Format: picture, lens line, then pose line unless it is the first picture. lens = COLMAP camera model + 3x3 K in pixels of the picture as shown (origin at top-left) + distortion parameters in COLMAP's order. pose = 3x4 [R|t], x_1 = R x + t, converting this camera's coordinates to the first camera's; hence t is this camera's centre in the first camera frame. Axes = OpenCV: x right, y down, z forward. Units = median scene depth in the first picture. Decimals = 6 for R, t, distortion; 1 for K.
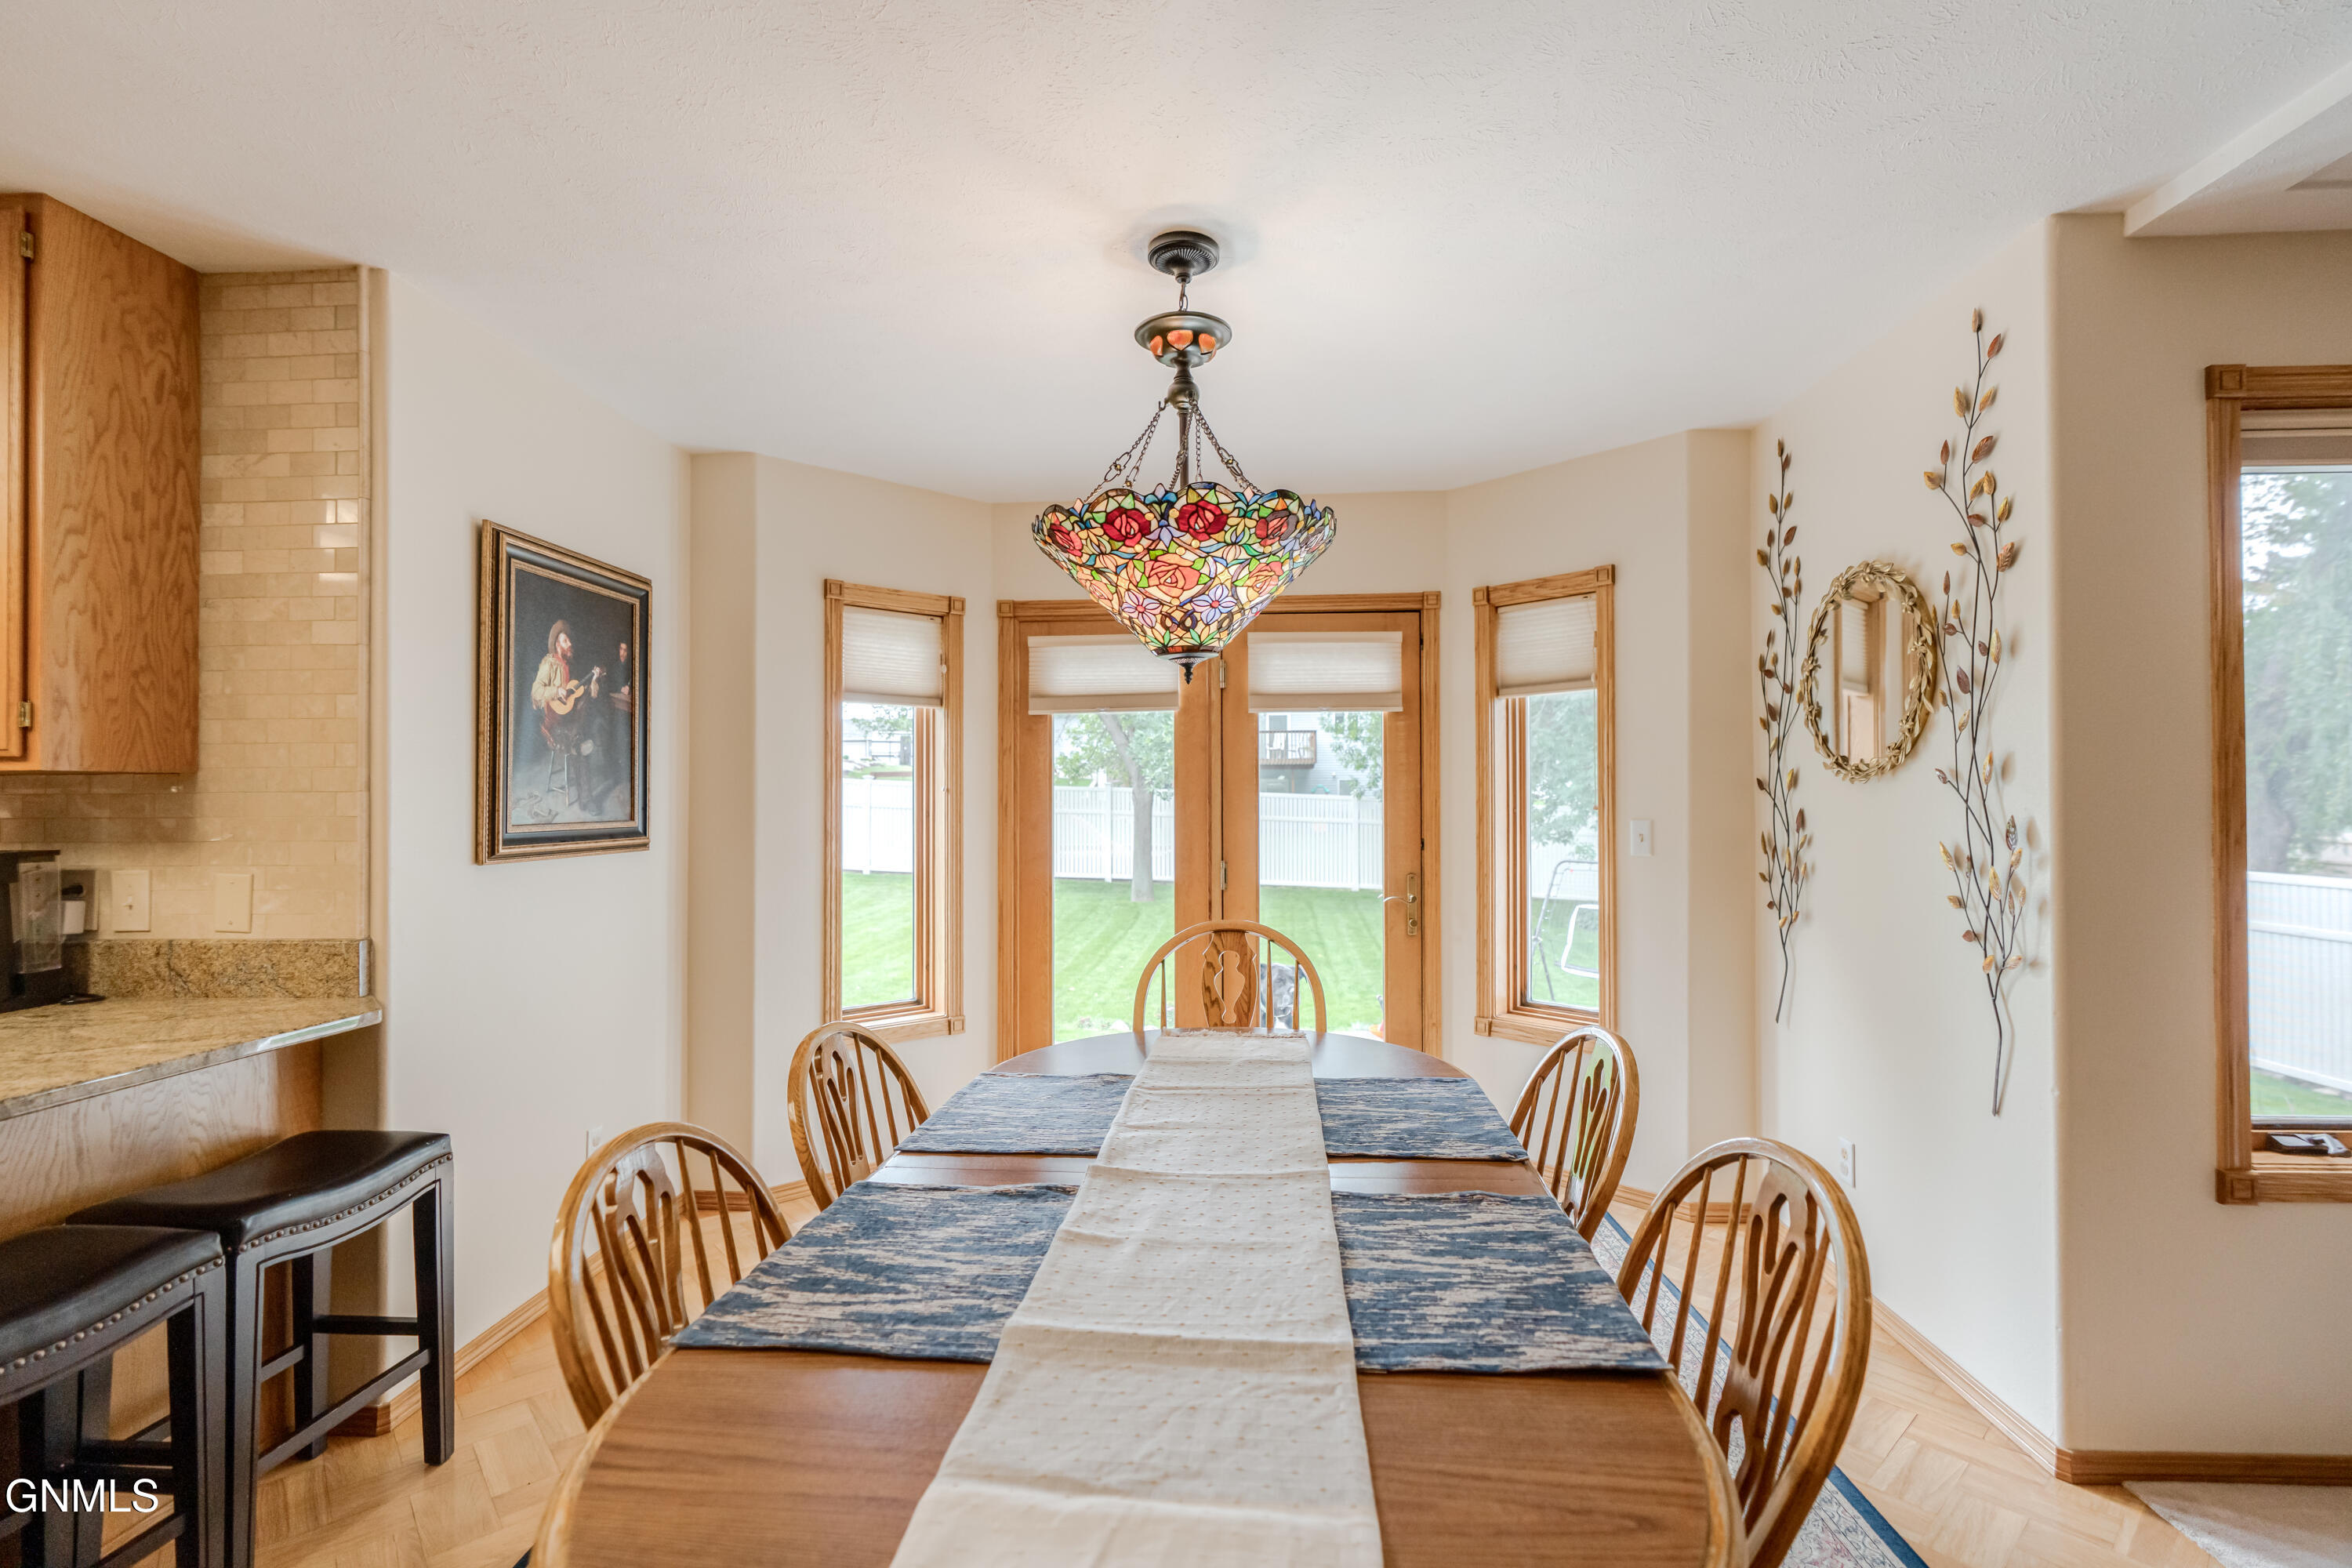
lens RADIAL K [[1069.1, 0, 1180.2], [0, 1069.1, 794.6], [0, 0, 1]] dist [-0.009282, 0.003376]
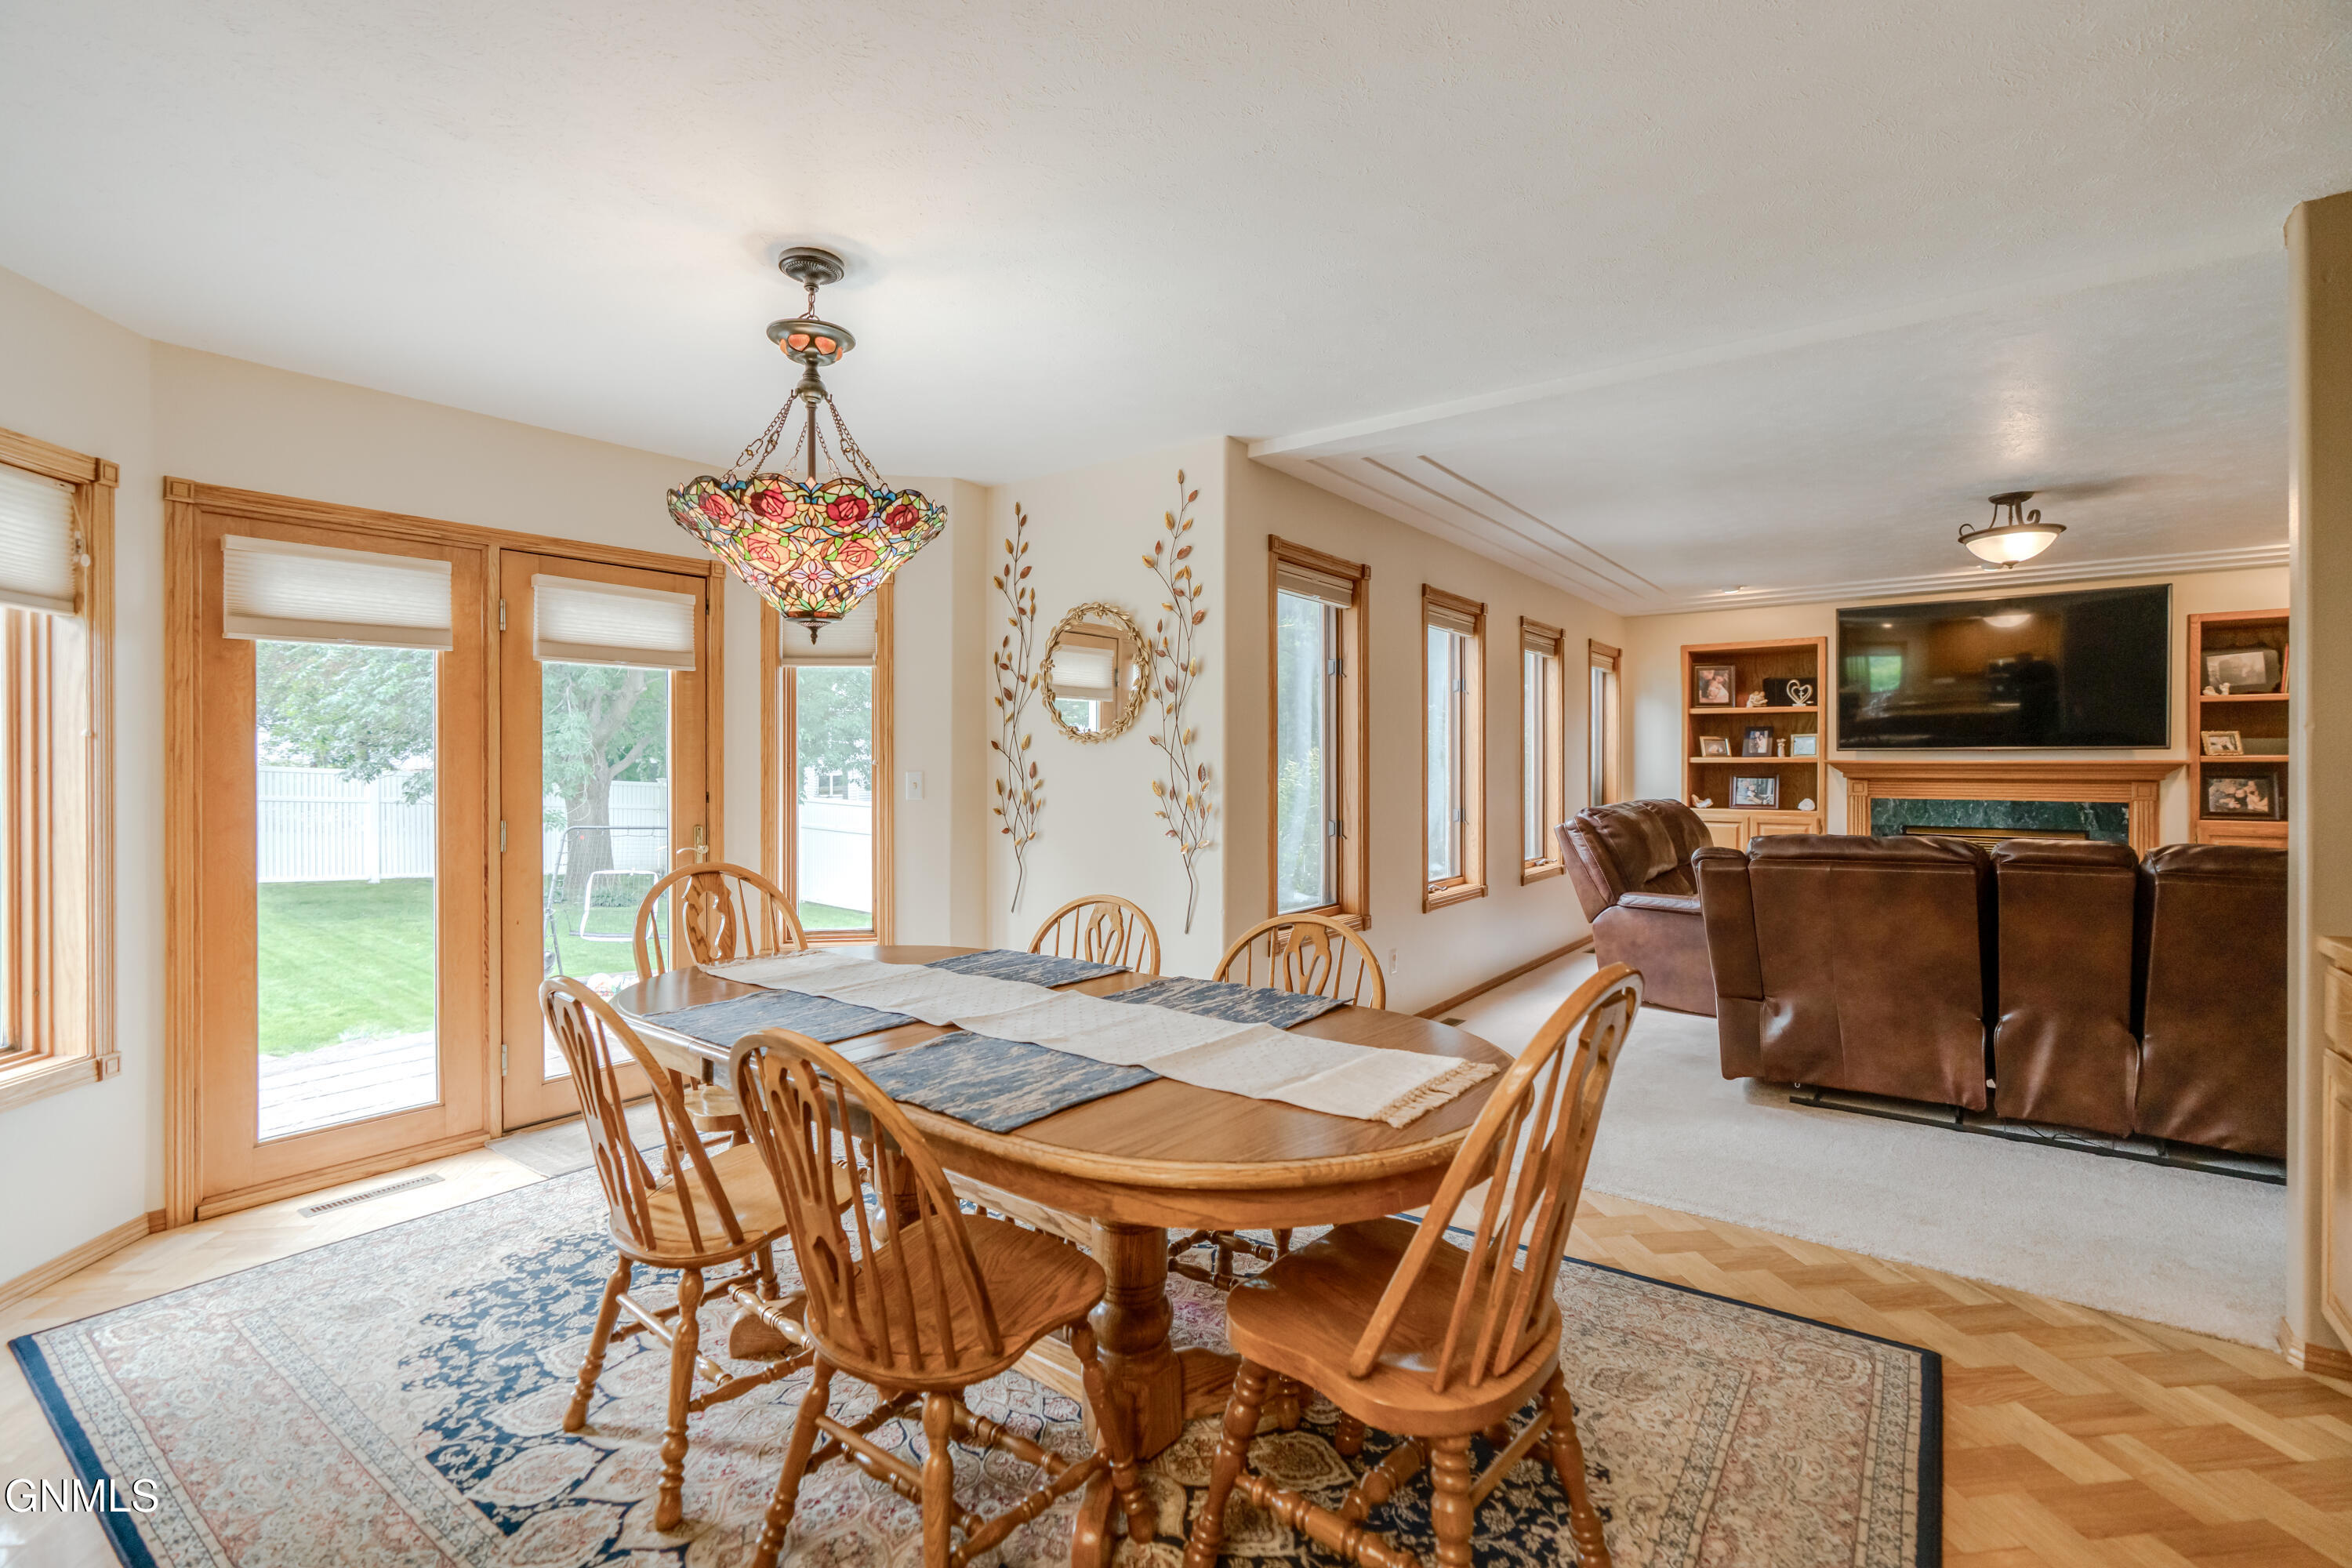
lens RADIAL K [[1069.1, 0, 1180.5], [0, 1069.1, 776.5], [0, 0, 1]] dist [-0.009282, 0.003376]
pose [[0.554538, -0.005782, 0.832138, -0.680066], [-0.003004, 0.999955, 0.008950, 0.025547], [-0.832153, -0.007463, 0.554496, 0.031788]]
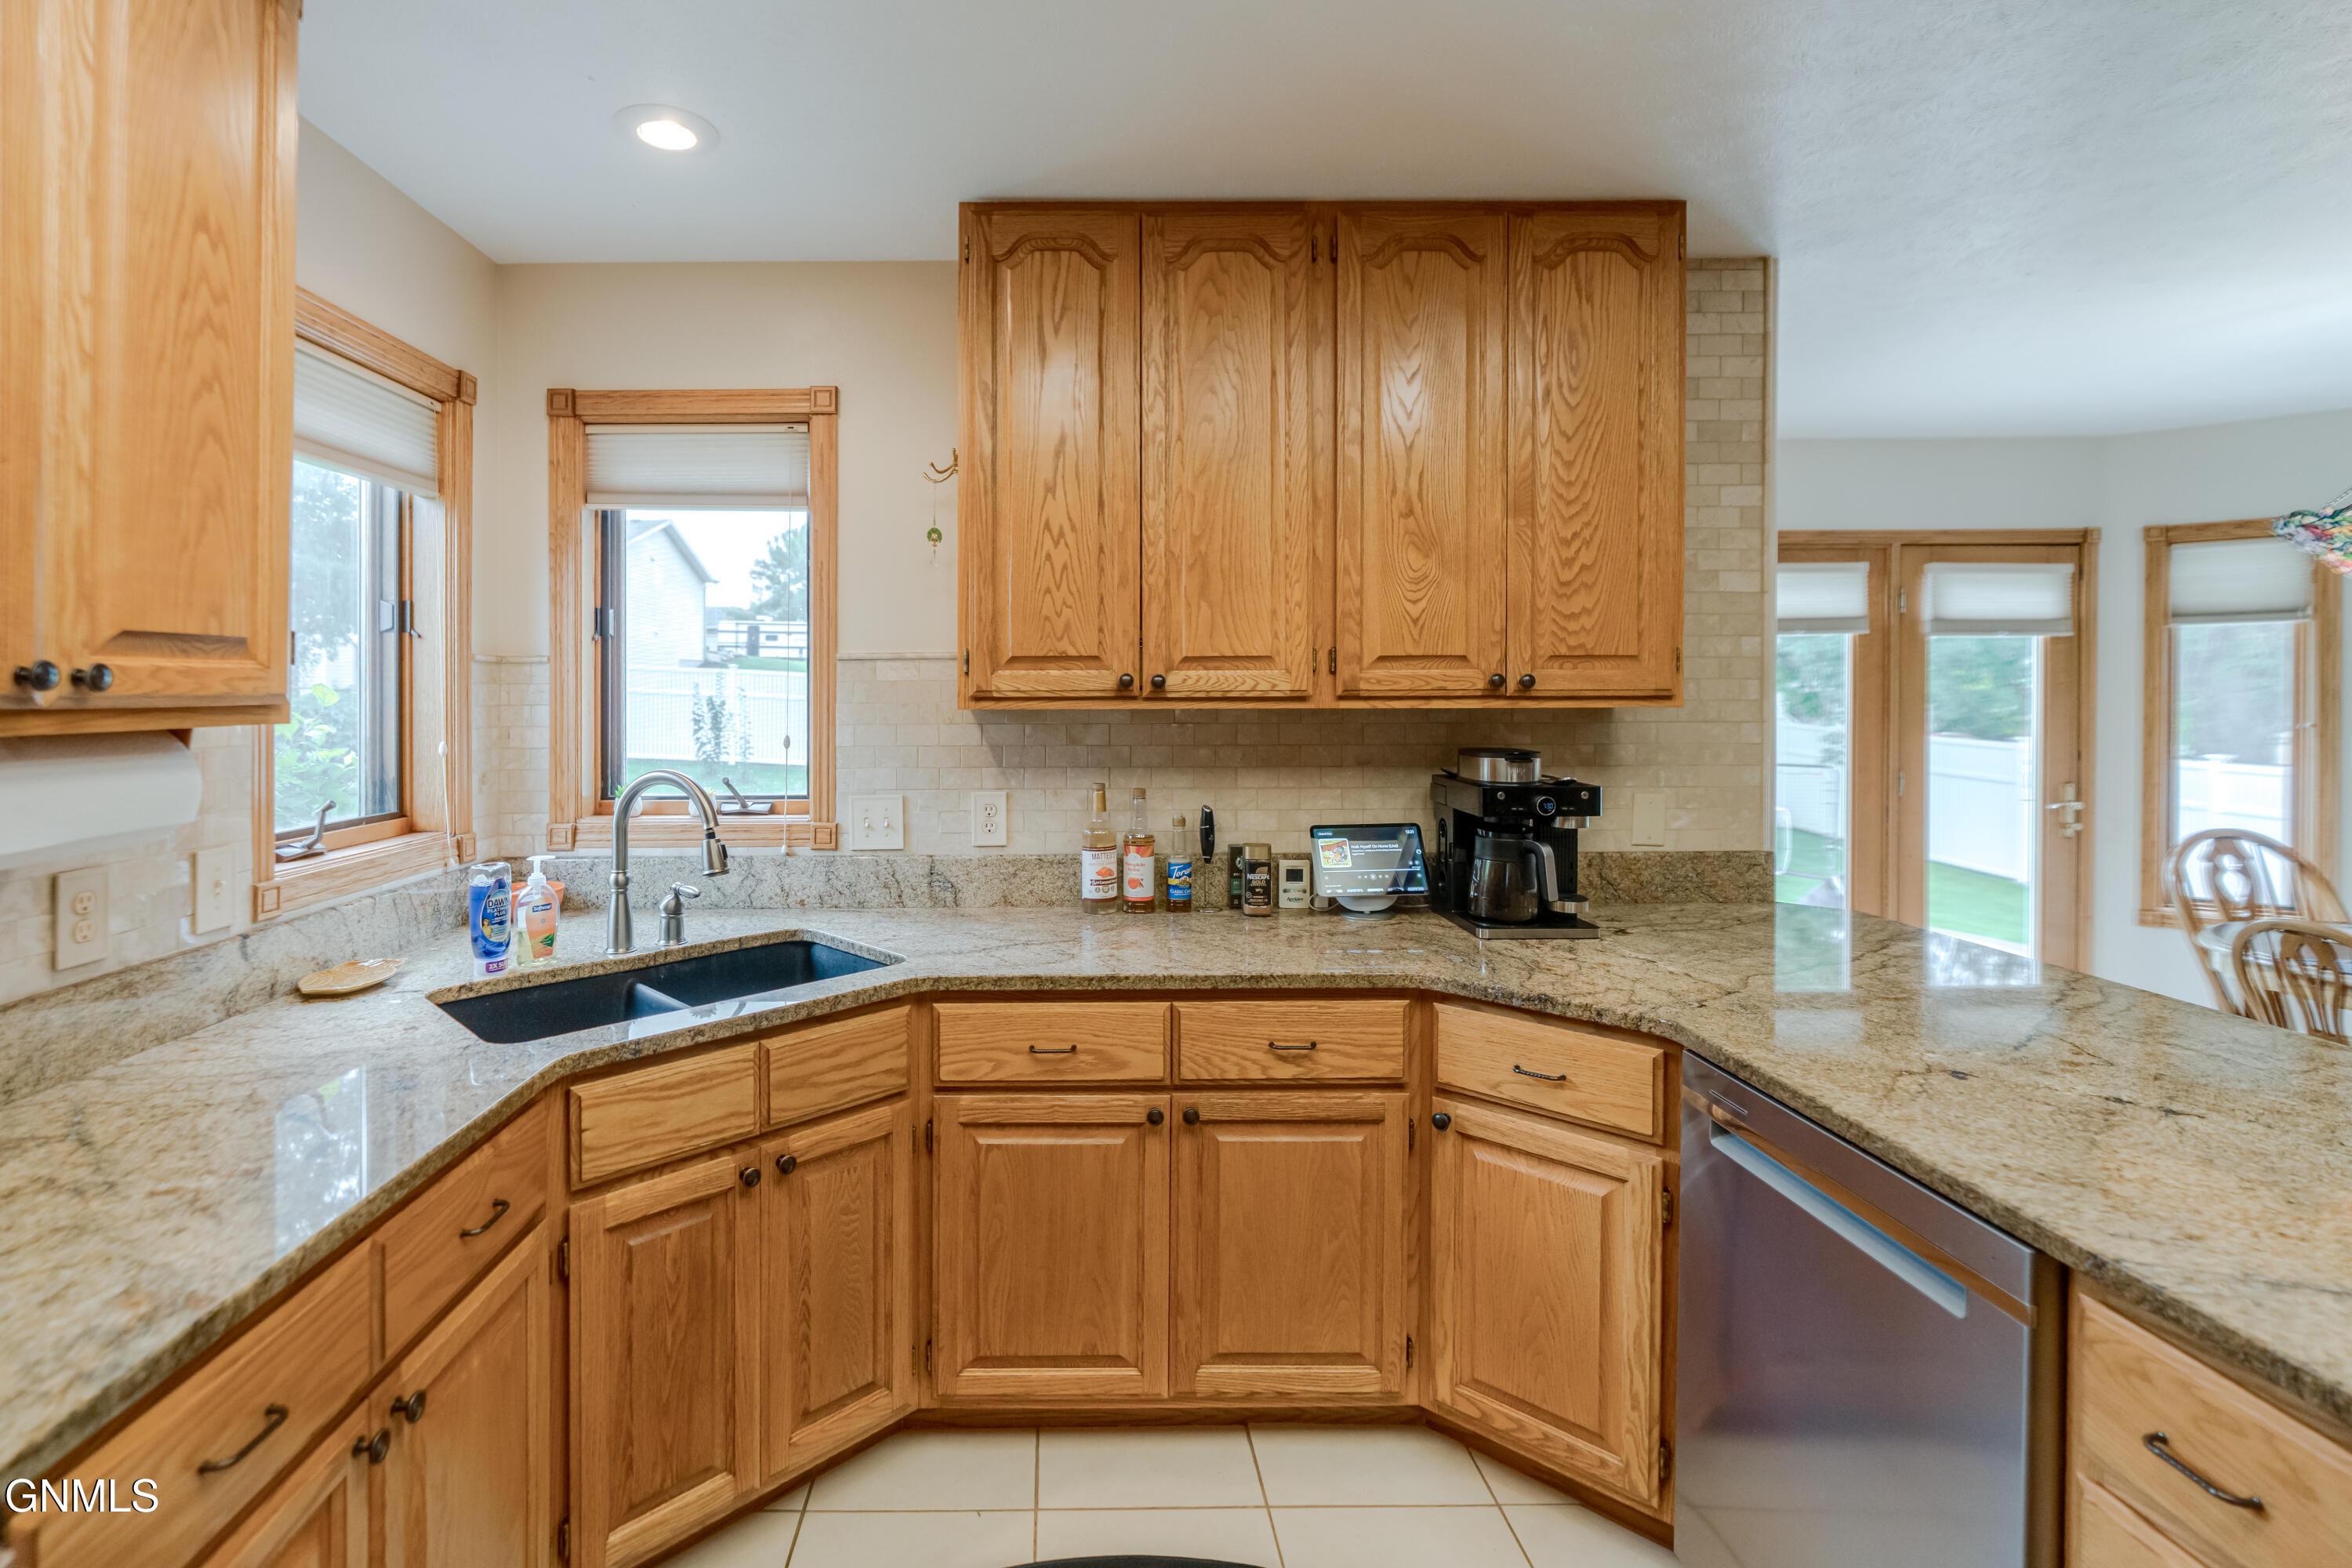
lens RADIAL K [[1069.1, 0, 1119.2], [0, 1069.1, 708.2], [0, 0, 1]] dist [-0.009282, 0.003376]
pose [[0.998660, 0.001711, 0.051730, -1.419863], [-0.002653, 0.999832, 0.018158, -0.033676], [-0.051690, -0.018271, 0.998496, -0.095959]]
